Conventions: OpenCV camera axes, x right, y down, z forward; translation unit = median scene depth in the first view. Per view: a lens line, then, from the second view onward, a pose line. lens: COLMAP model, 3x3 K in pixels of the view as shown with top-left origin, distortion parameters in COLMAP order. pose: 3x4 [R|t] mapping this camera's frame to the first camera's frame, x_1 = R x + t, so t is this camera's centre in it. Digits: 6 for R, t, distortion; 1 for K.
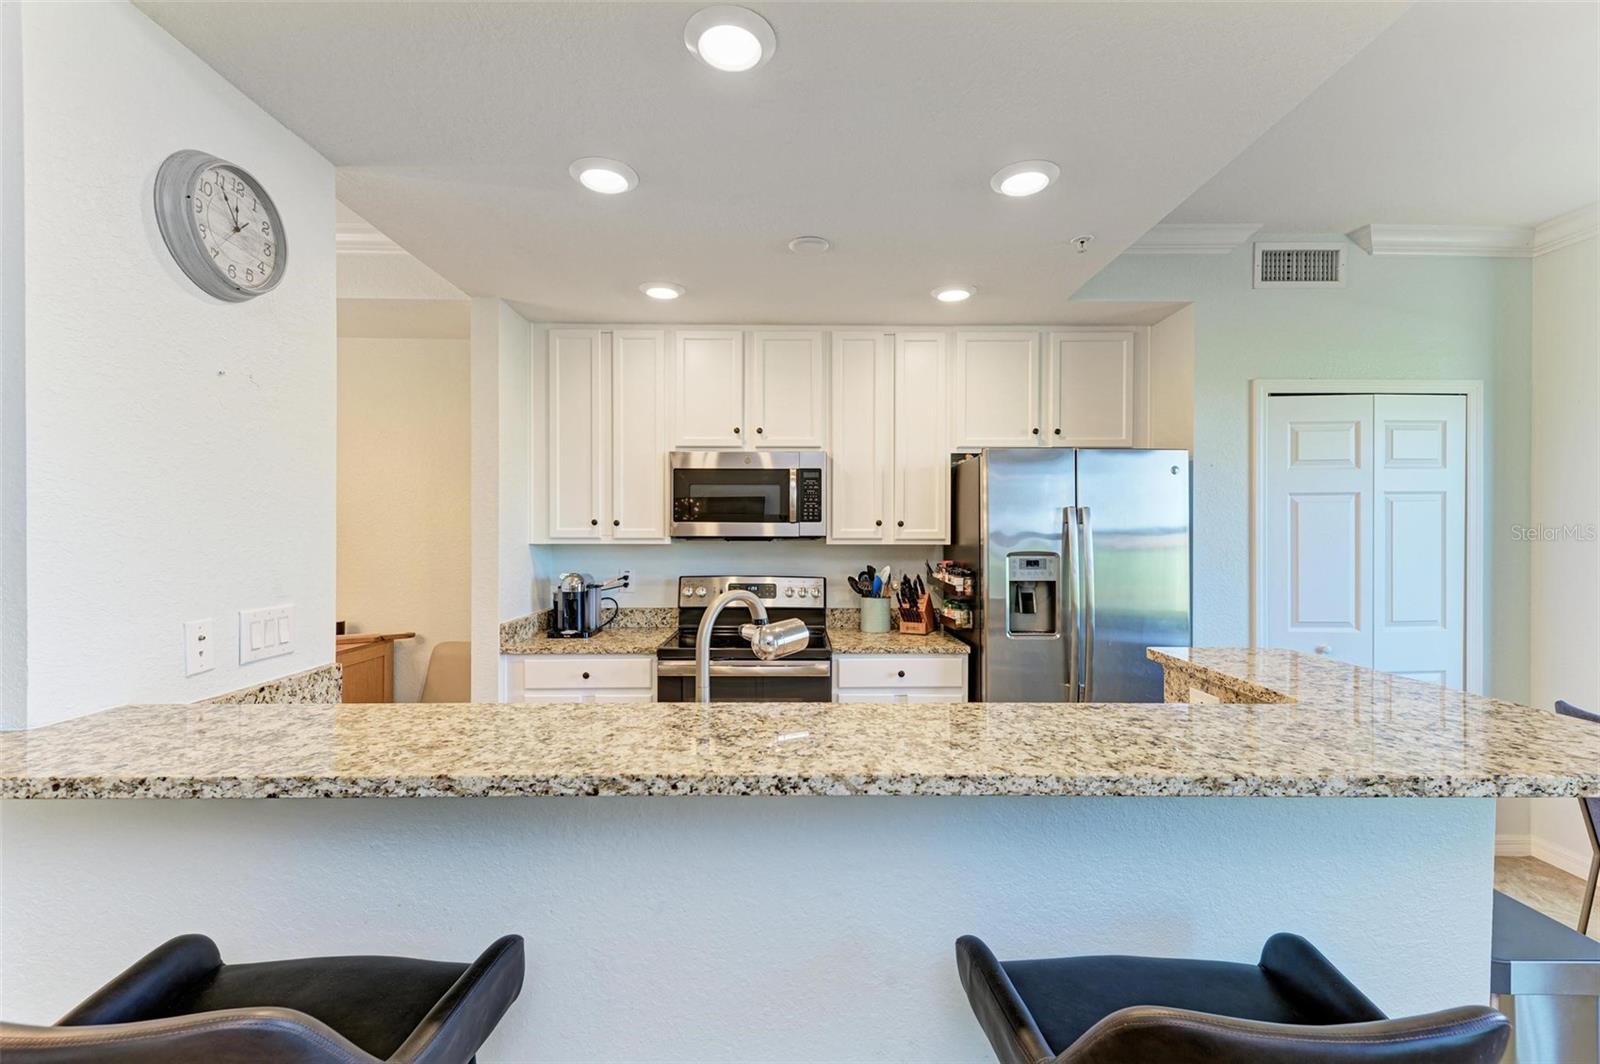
lens RADIAL K [[699.9, 0, 804.2], [0, 699.9, 523.8], [0, 0, 1]] dist [0.021414, -0.005701]
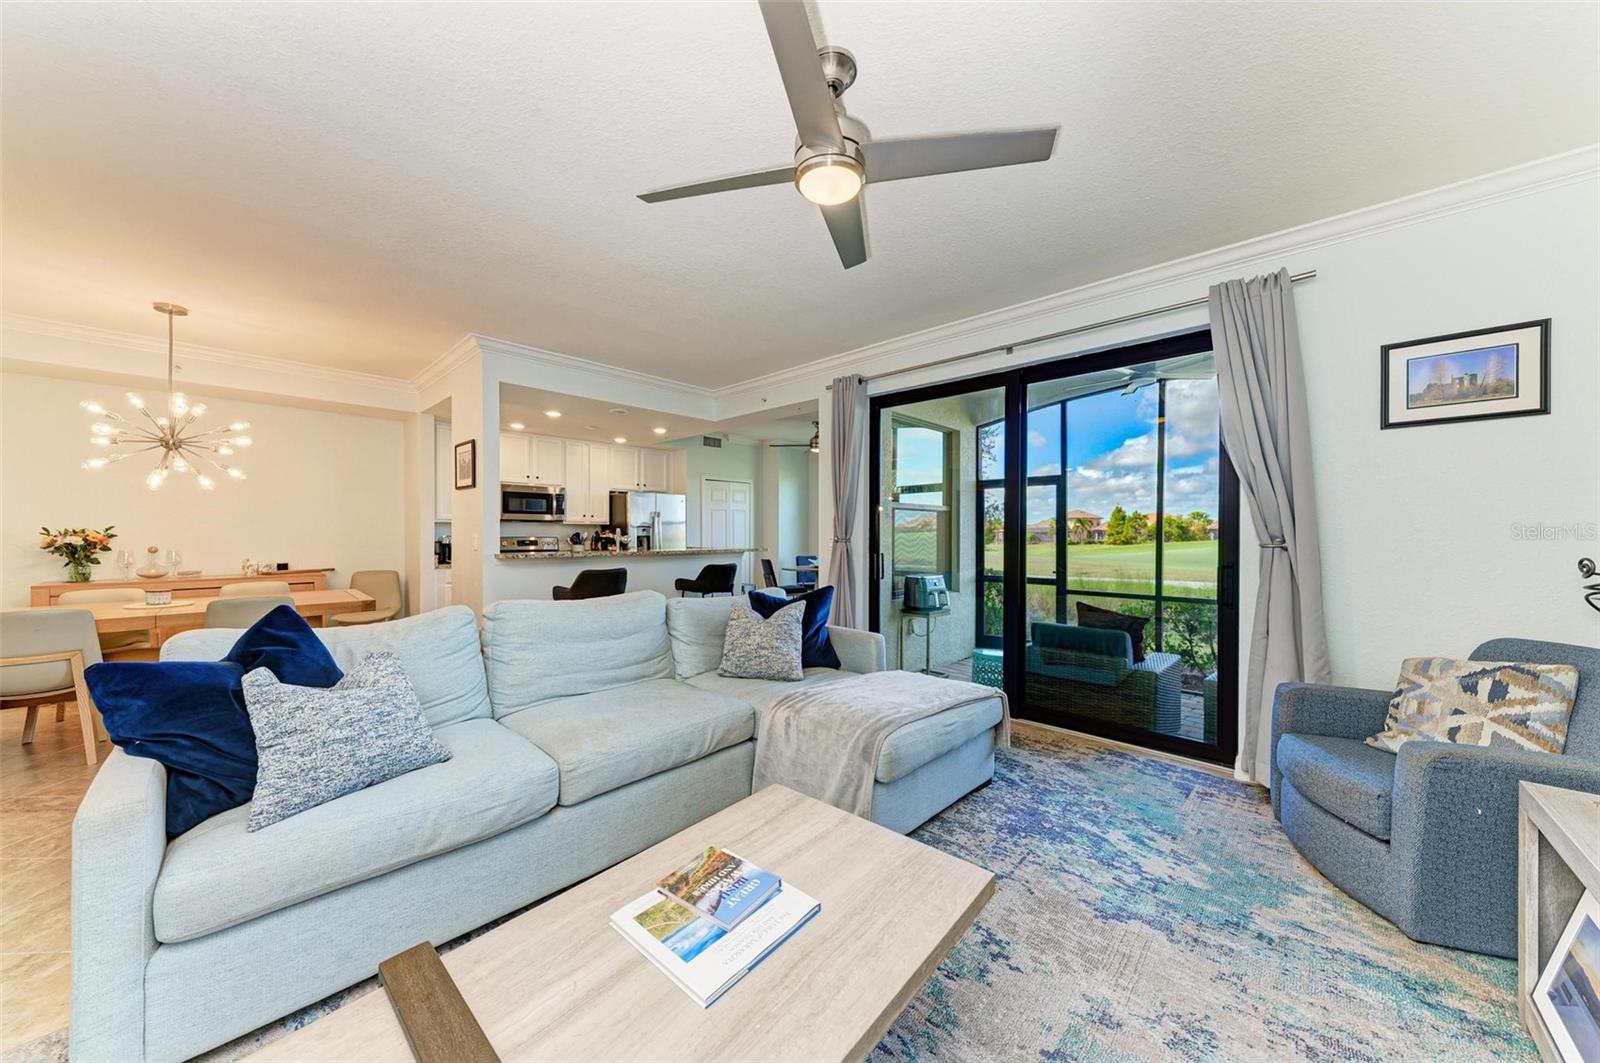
lens RADIAL K [[548.0, 0, 807.4], [0, 548.0, 543.5], [0, 0, 1]] dist [-0.001920, -0.000094]
pose [[0.682268, -0.016428, 0.730918, -0.834580], [-0.012450, 0.999341, 0.034082, 0.022863], [-0.730996, -0.032353, 0.681614, -1.031180]]
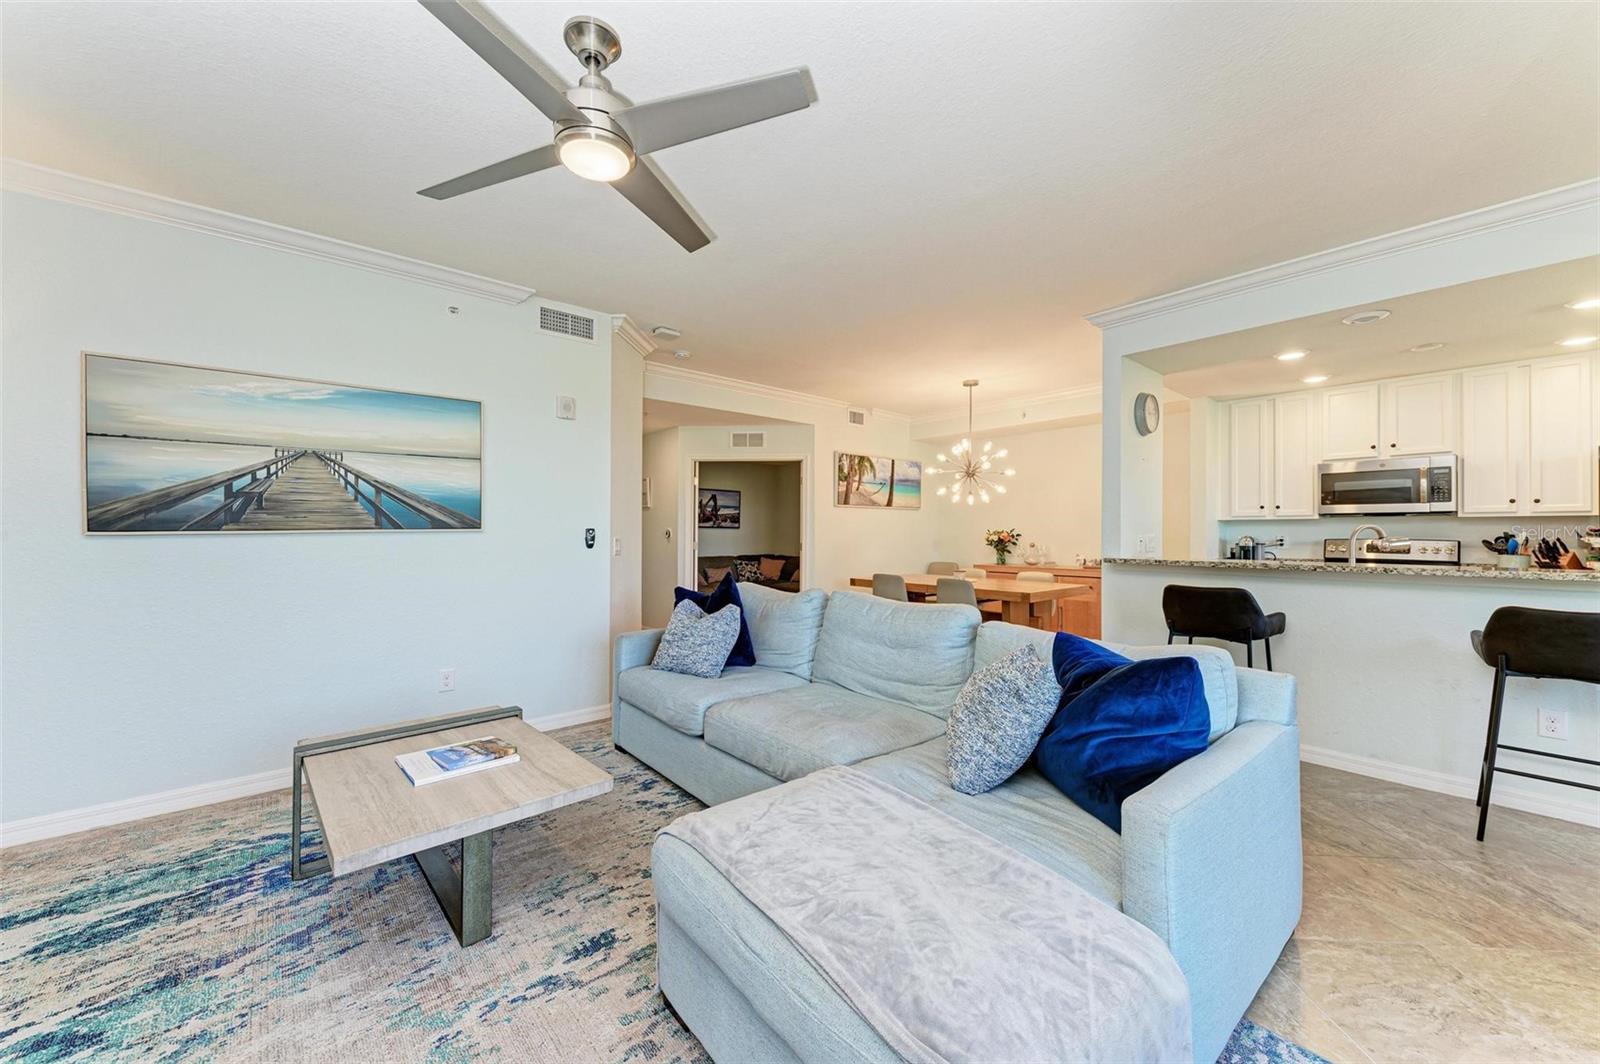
lens RADIAL K [[583.7, 0, 795.6], [0, 583.7, 538.7], [0, 0, 1]] dist [0.000946, -0.000723]
pose [[0.628893, 0.005699, -0.777471, 0.111477], [0.015720, 0.999676, 0.020044, 0.028770], [0.777333, -0.024828, 0.628599, -0.861289]]
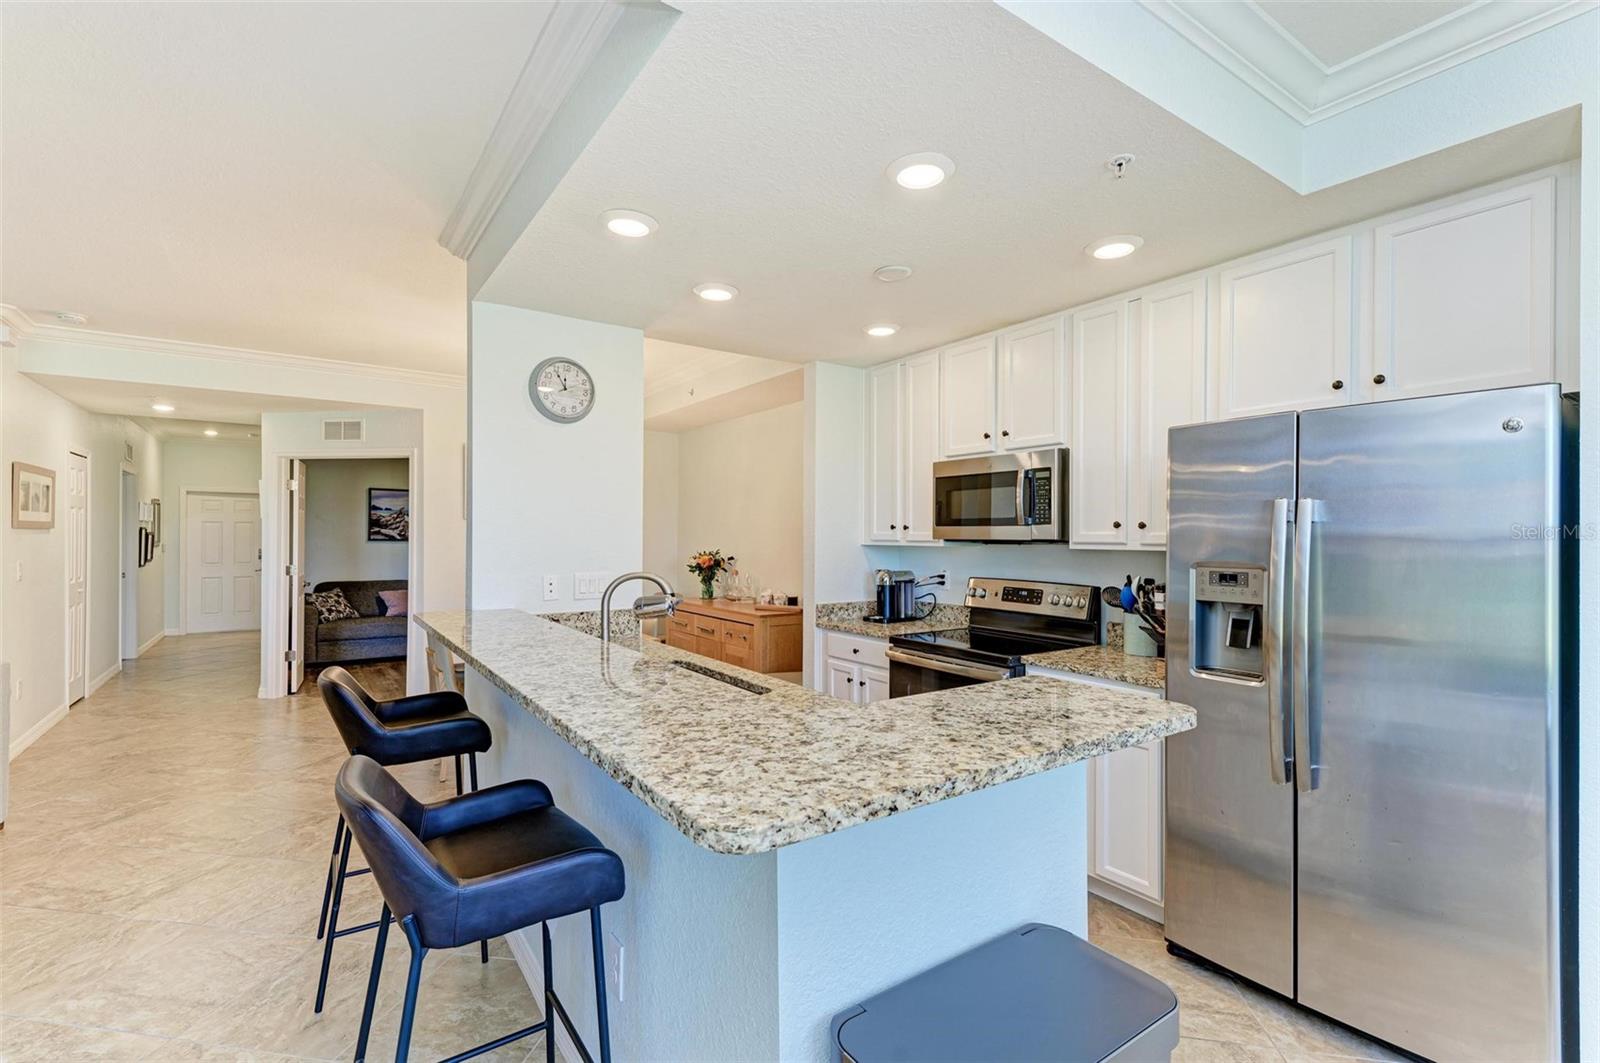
lens RADIAL K [[699.9, 0, 776.9], [0, 699.9, 532.7], [0, 0, 1]] dist [0.021414, -0.005701]
pose [[0.545709, -0.004419, -0.837963, 0.589814], [0.008982, 0.999959, 0.000576, 0.004282], [0.837927, -0.007841, 0.545726, 0.186160]]
